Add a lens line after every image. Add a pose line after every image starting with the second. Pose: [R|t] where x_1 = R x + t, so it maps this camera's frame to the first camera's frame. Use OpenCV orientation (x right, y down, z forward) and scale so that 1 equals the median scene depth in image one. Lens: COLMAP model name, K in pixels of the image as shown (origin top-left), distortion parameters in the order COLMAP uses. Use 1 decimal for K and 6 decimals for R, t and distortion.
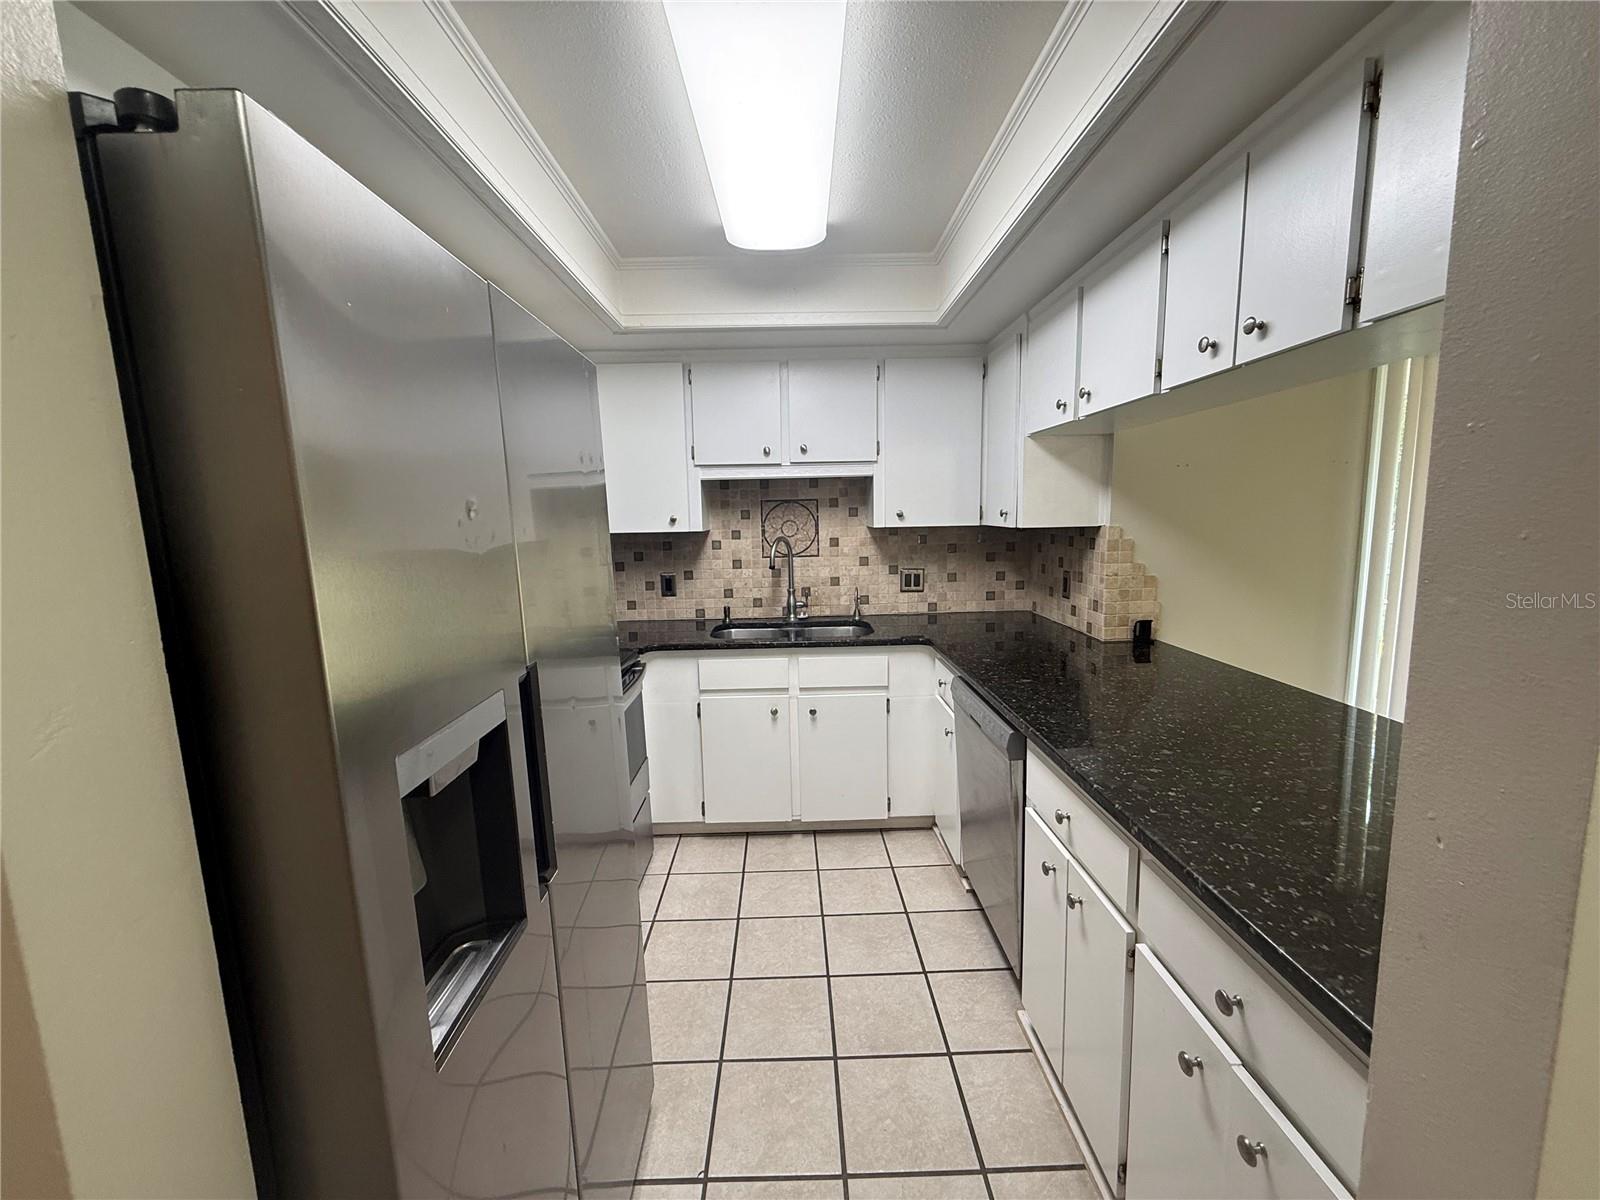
lens RADIAL K [[639.6, 0, 799.5], [0, 639.6, 607.5], [0, 0, 1]] dist [0.001686, 0.000191]
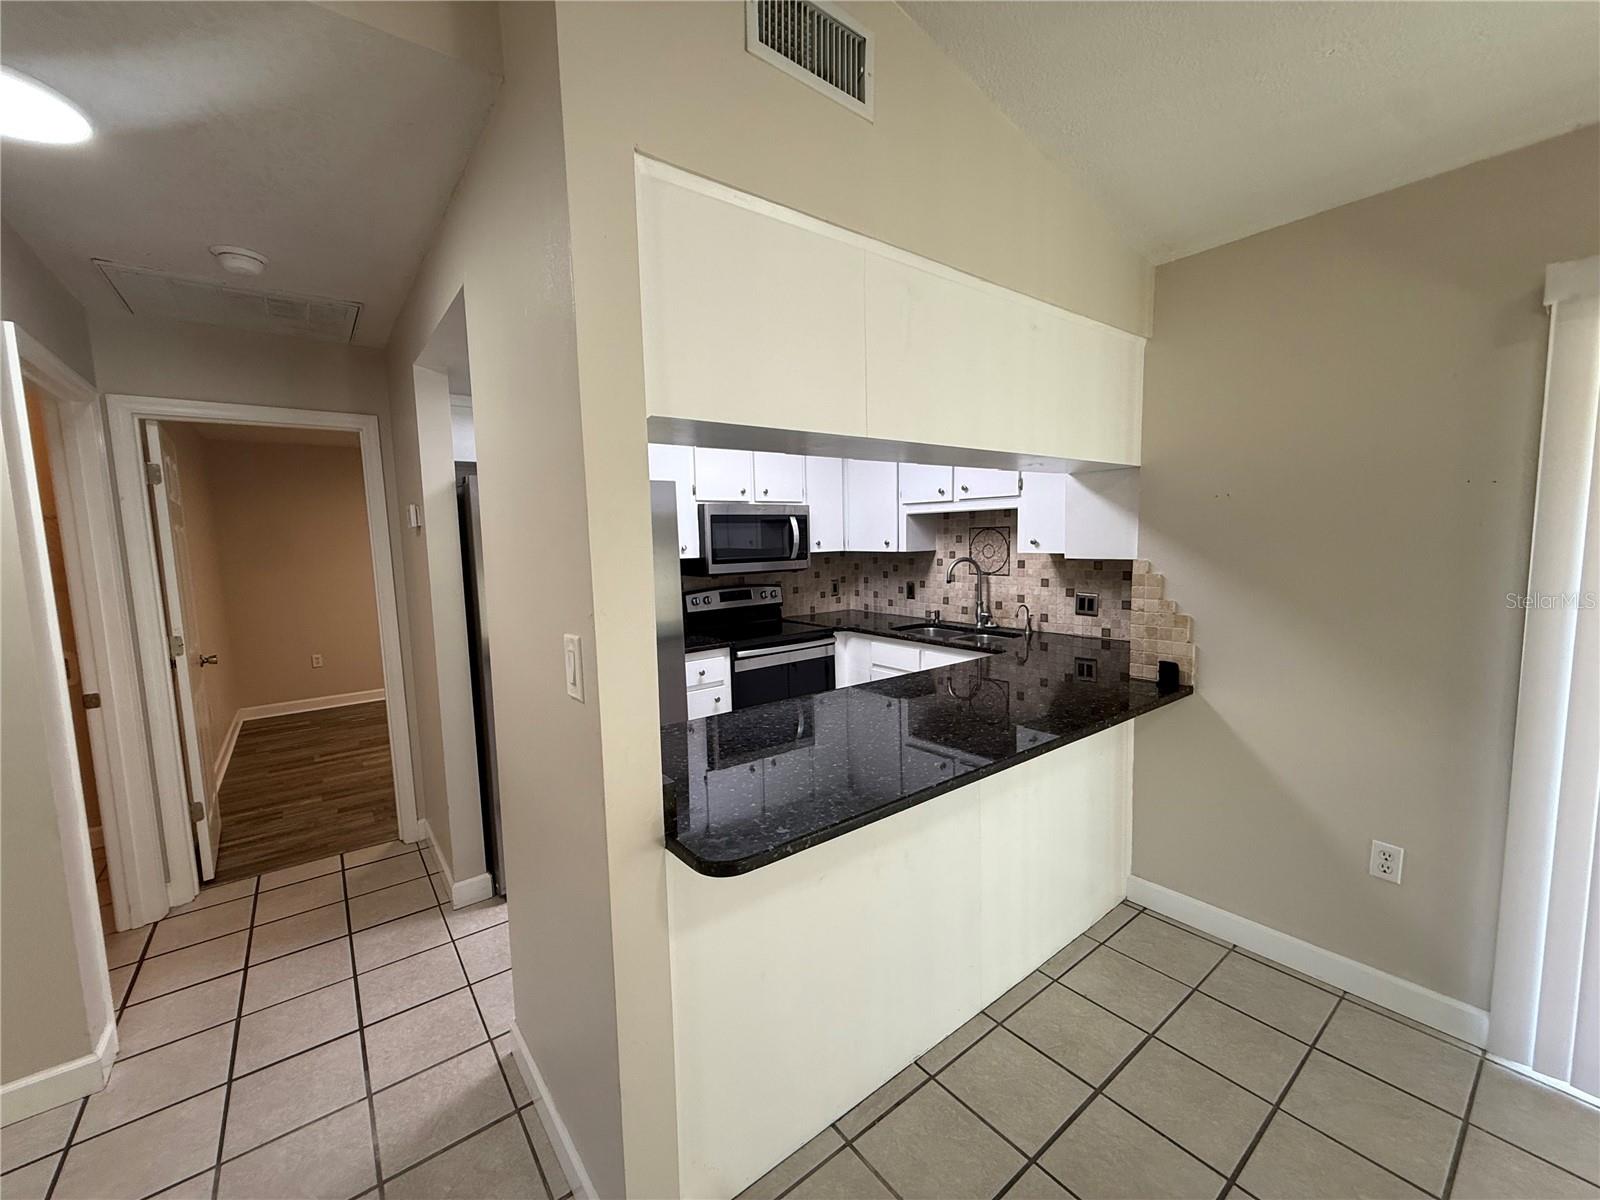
lens RADIAL K [[639.6, 0, 802.4], [0, 639.6, 599.0], [0, 0, 1]] dist [0.001686, 0.000191]
pose [[0.616511, 0.089045, -0.782295, 0.706314], [-0.109422, 0.993632, 0.026867, -0.028595], [0.779705, 0.069037, 0.622329, -0.007019]]
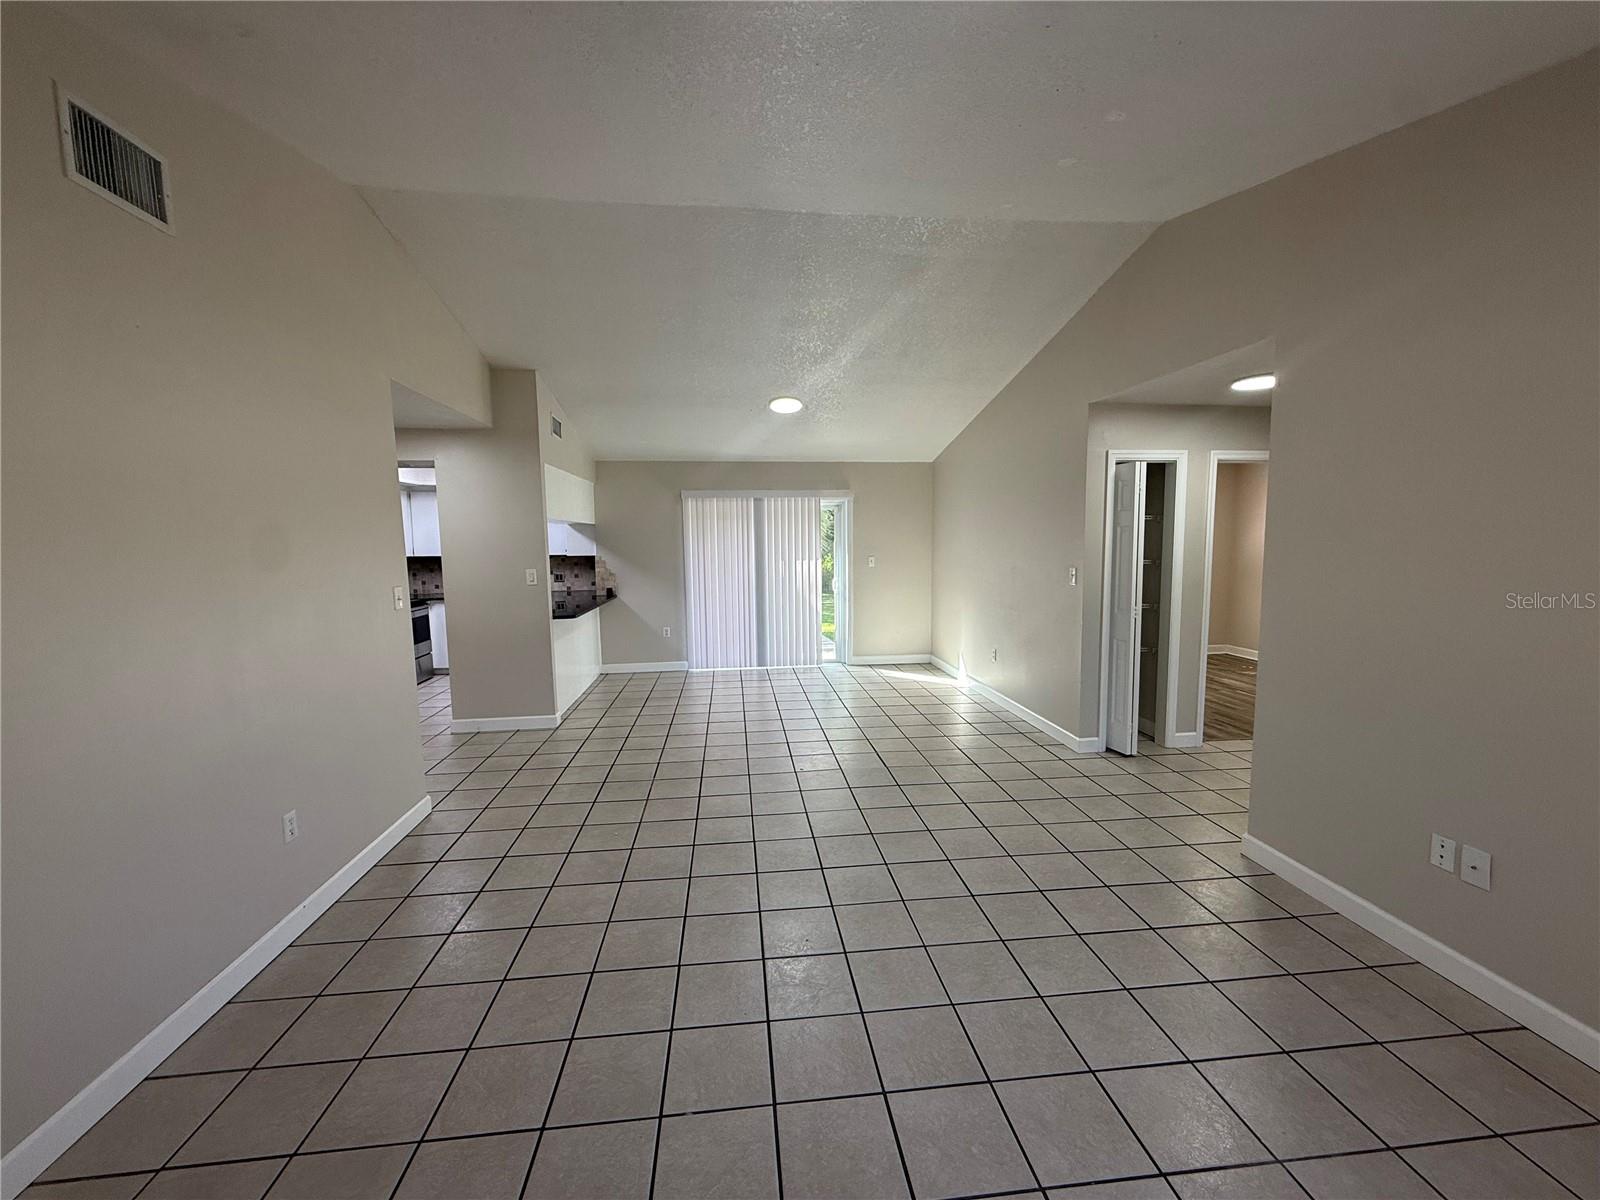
lens RADIAL K [[639.6, 0, 793.7], [0, 639.6, 605.9], [0, 0, 1]] dist [0.001686, 0.000191]
pose [[0.995030, 0.003310, 0.099521, 0.818377], [0.001257, 0.998950, -0.045792, 0.177165], [-0.099568, 0.045690, 0.993981, -1.481178]]
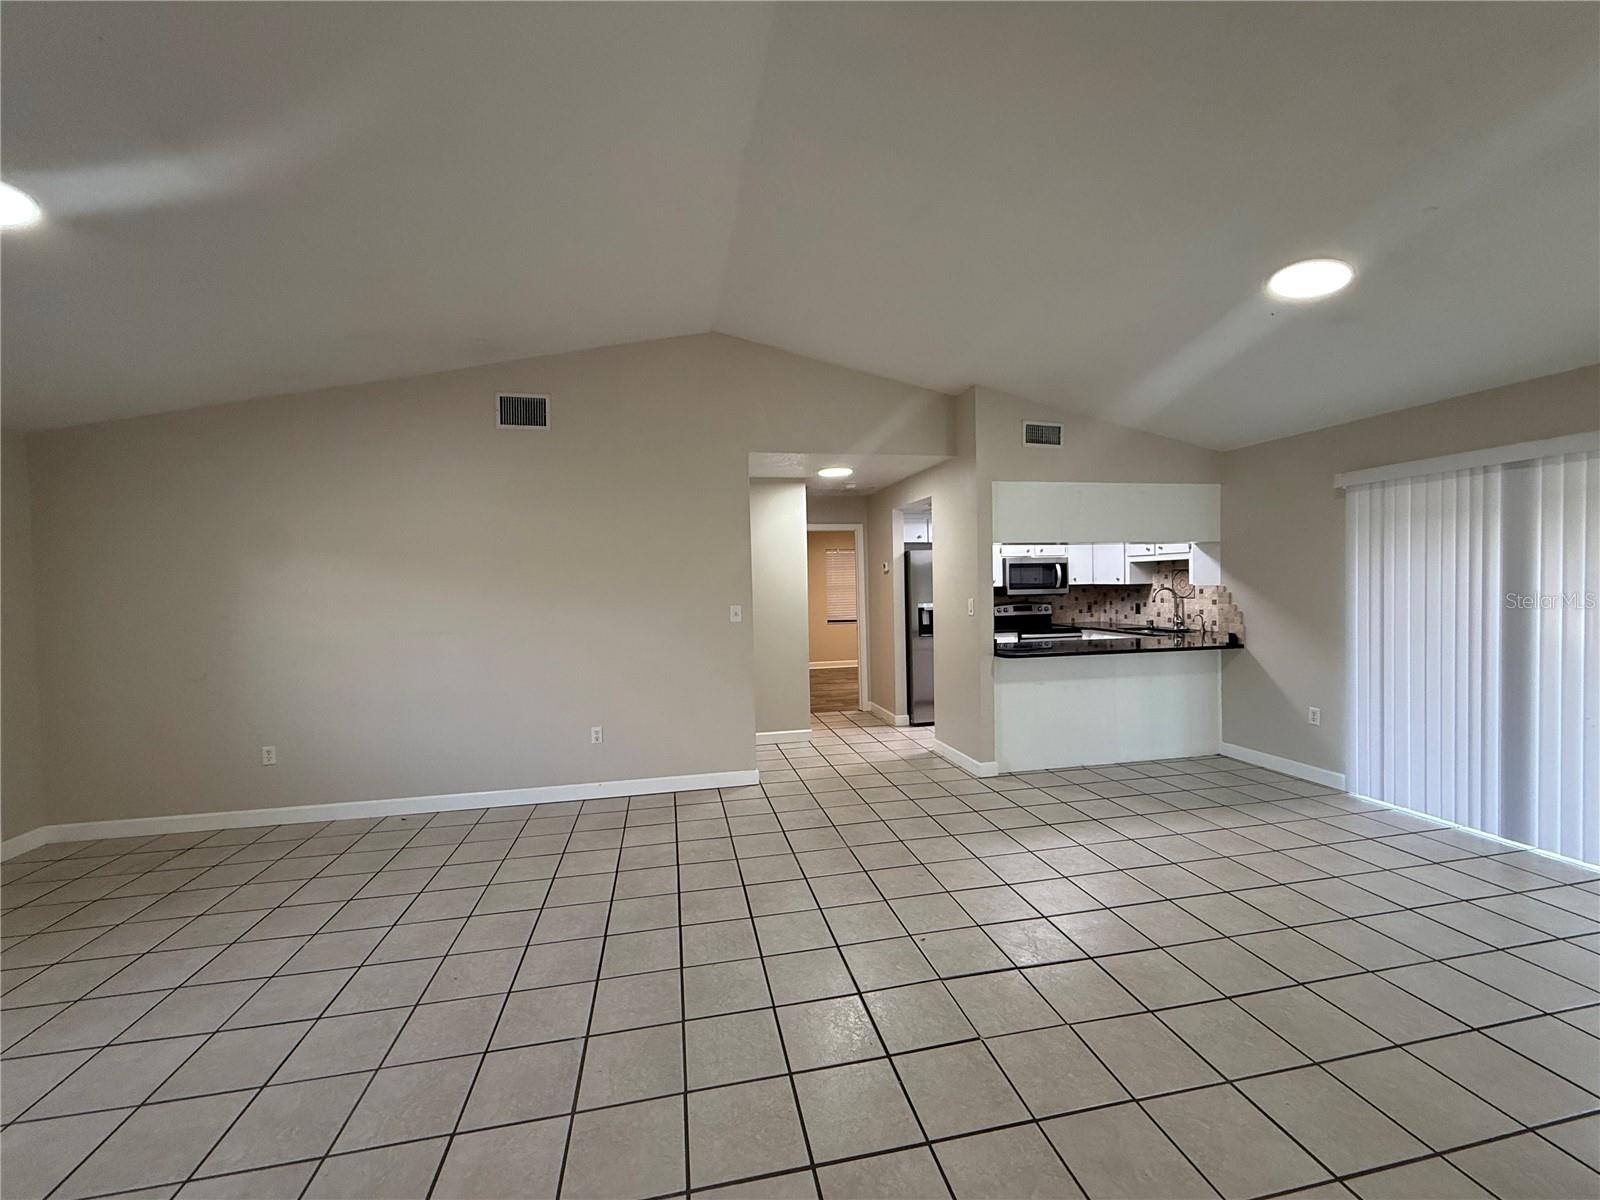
lens RADIAL K [[639.6, 0, 799.5], [0, 639.6, 599.6], [0, 0, 1]] dist [0.001686, 0.000191]
pose [[0.204663, 0.047570, -0.977676, 1.672630], [-0.131434, 0.991109, 0.020710, 0.039871], [0.969968, 0.124261, 0.209096, -0.559452]]
